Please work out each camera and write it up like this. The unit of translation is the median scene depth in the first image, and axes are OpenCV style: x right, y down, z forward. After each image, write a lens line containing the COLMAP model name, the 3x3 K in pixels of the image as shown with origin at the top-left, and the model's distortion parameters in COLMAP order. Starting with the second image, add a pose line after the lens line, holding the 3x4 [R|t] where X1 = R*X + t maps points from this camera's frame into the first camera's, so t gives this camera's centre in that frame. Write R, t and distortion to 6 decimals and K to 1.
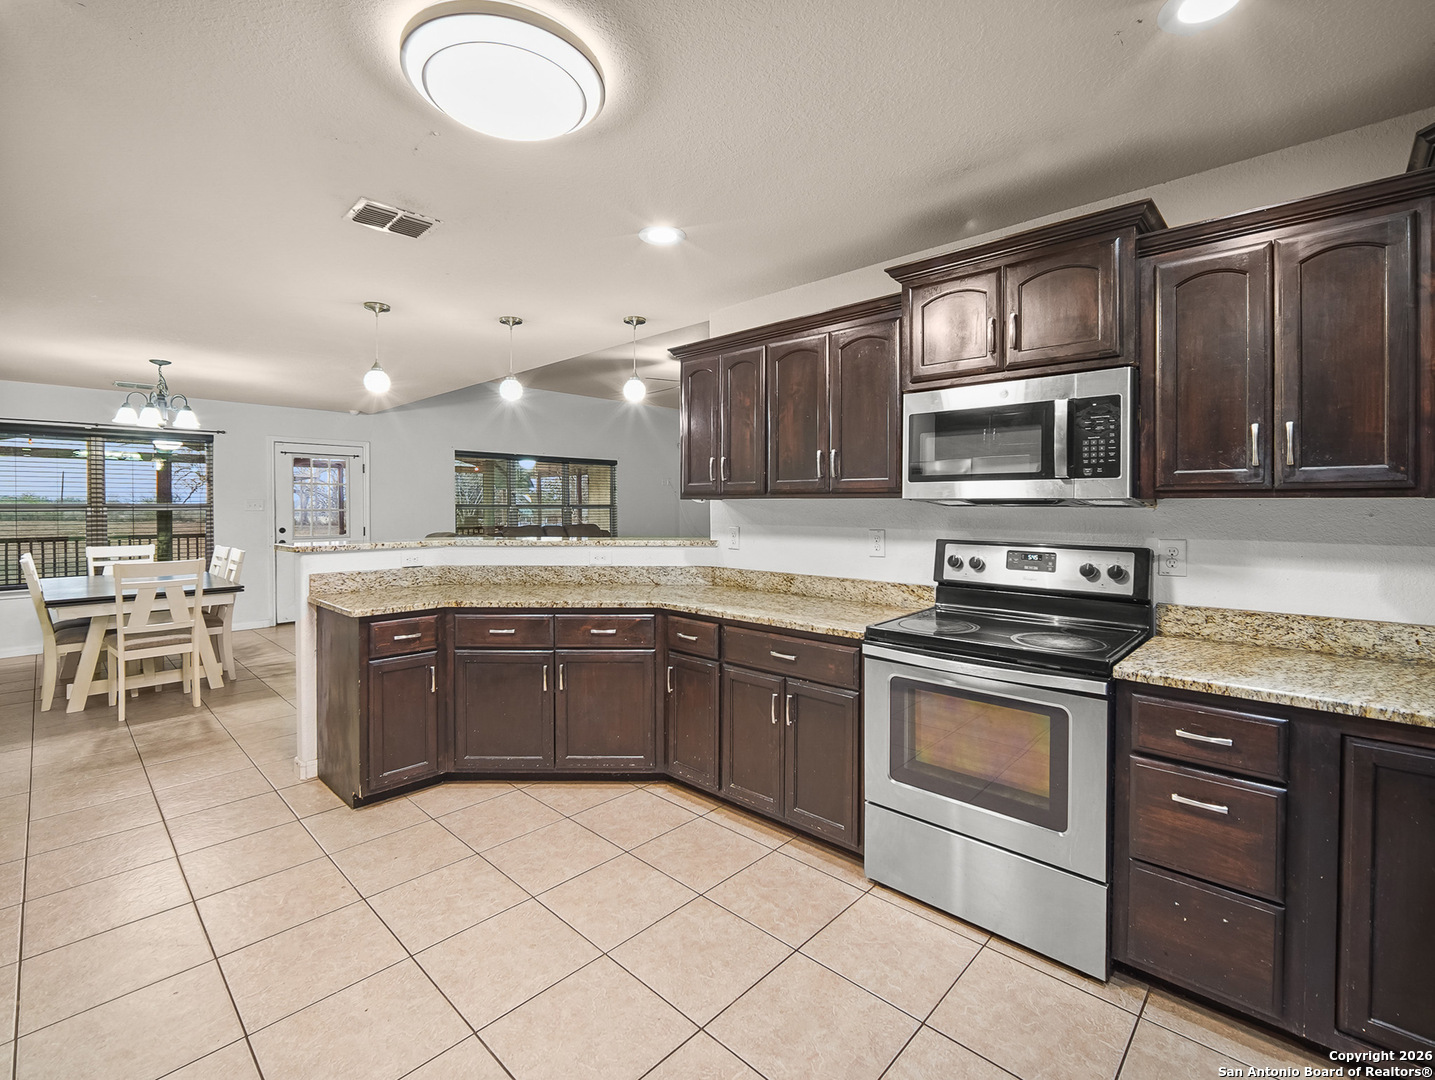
lens RADIAL K [[650.3, 0, 715.6], [0, 650.3, 518.3], [0, 0, 1]] dist [-0.018632, 0.006877]
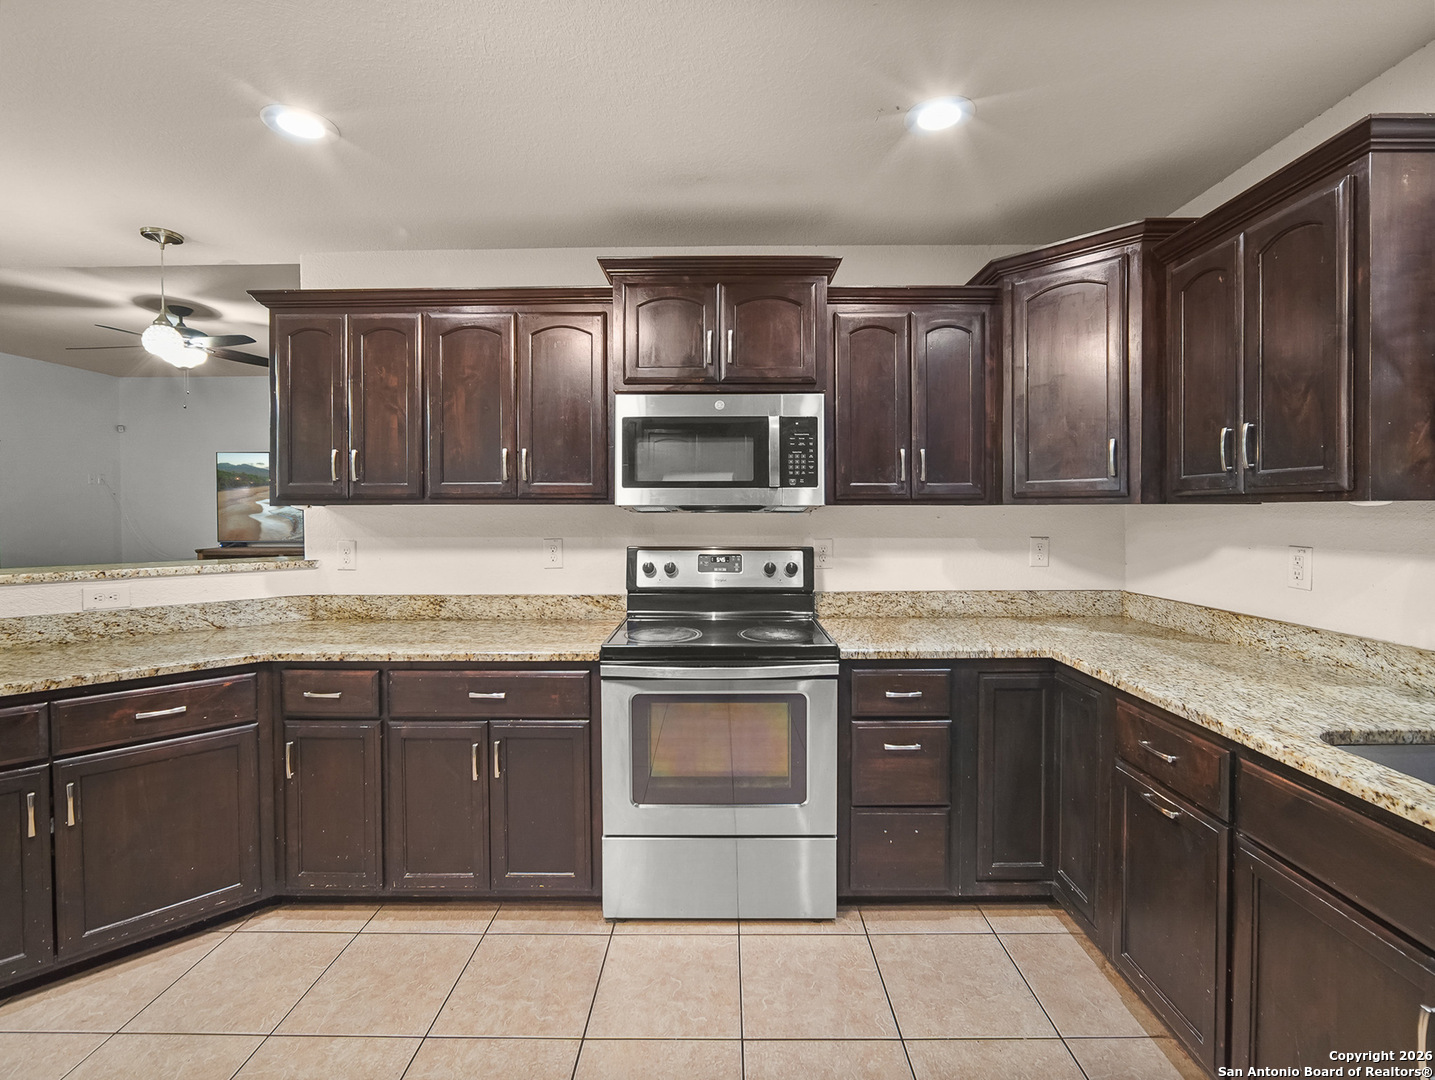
lens RADIAL K [[641.1, 0, 720.7], [0, 641.1, 527.2], [0, 0, 1]] dist [-0.019126, 0.004692]
pose [[0.732006, -0.020016, 0.681004, -0.230195], [0.017530, 0.999791, 0.010542, -0.005079], [-0.681073, 0.004222, 0.732204, 0.208751]]
